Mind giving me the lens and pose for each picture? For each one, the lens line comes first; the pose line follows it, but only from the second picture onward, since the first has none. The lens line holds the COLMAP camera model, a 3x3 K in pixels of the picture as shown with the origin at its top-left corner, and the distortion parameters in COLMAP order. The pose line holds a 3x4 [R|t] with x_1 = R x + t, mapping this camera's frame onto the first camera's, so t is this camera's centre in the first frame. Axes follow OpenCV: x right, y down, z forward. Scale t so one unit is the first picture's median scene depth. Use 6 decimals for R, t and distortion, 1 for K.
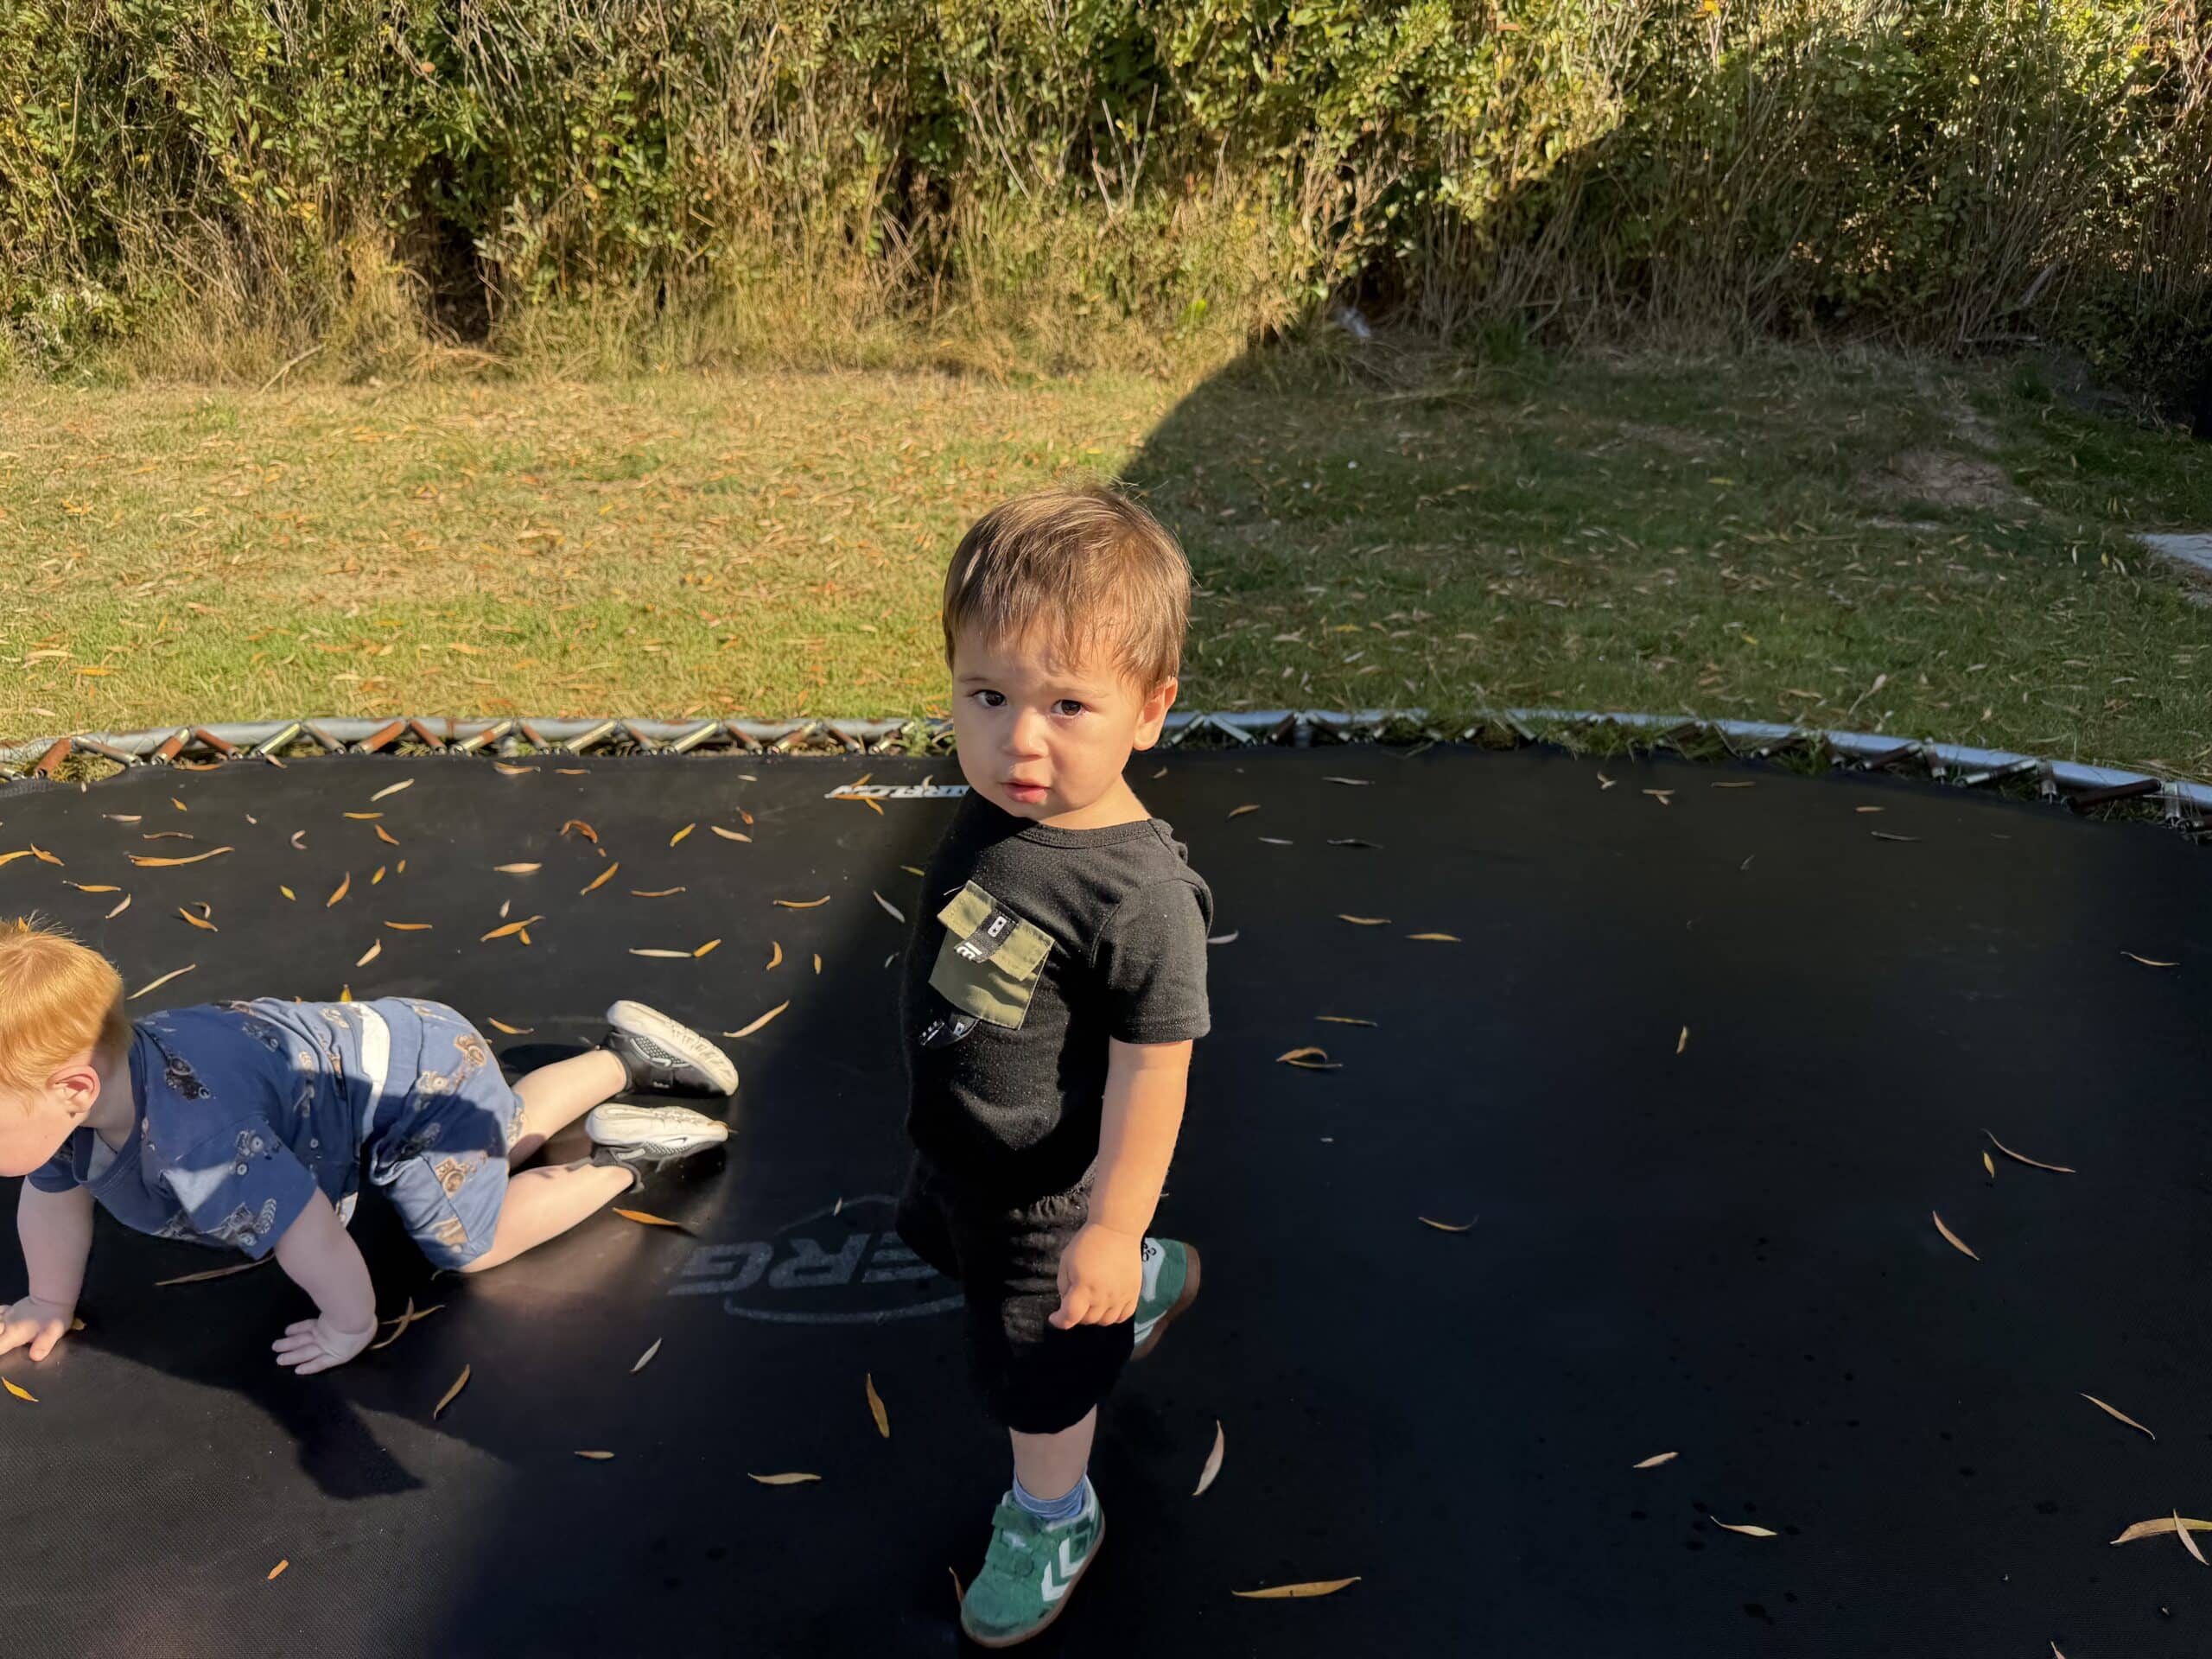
lens RADIAL K [[1596.8, 0, 1097.9], [0, 1596.8, 831.1], [0, 0, 1]] dist [0.011051, -0.023519]
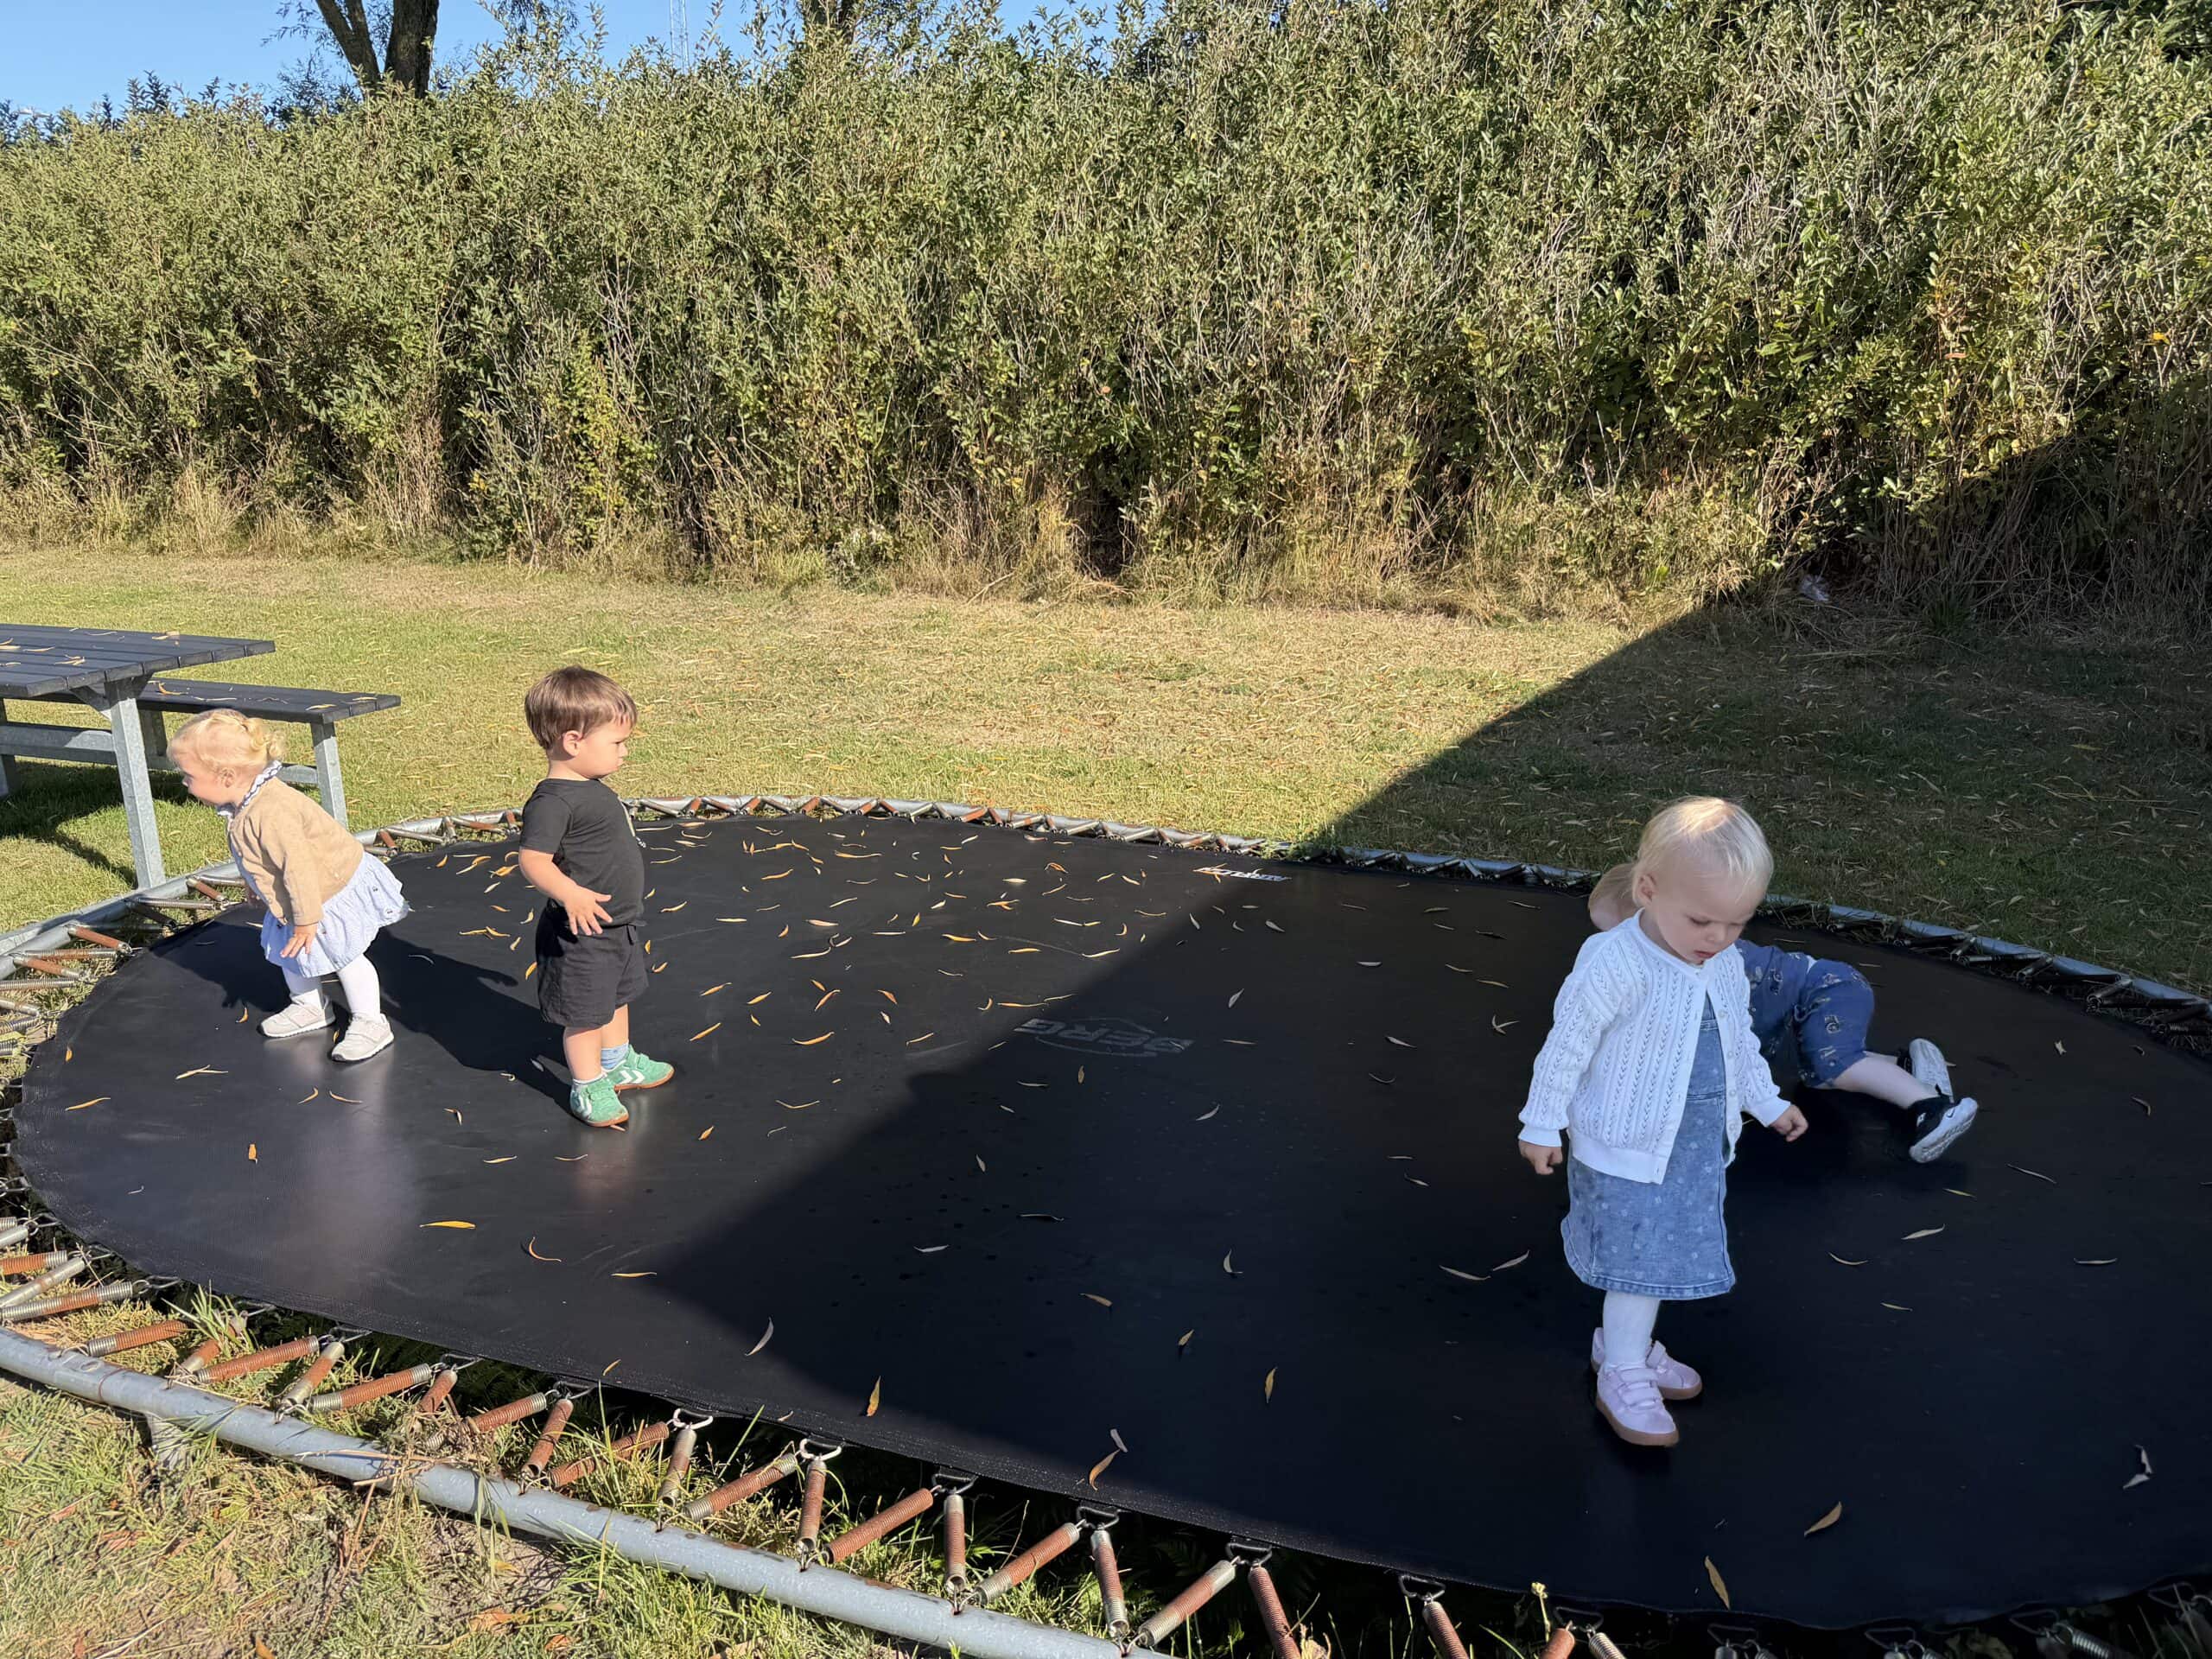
lens RADIAL K [[1596.8, 0, 1107.3], [0, 1596.8, 834.9], [0, 0, 1]] dist [0.011051, -0.023519]
pose [[0.919202, 0.103642, -0.379902, 0.161029], [-0.150047, 0.984146, -0.094564, 0.047835], [0.364078, 0.143927, 0.920180, -0.250076]]
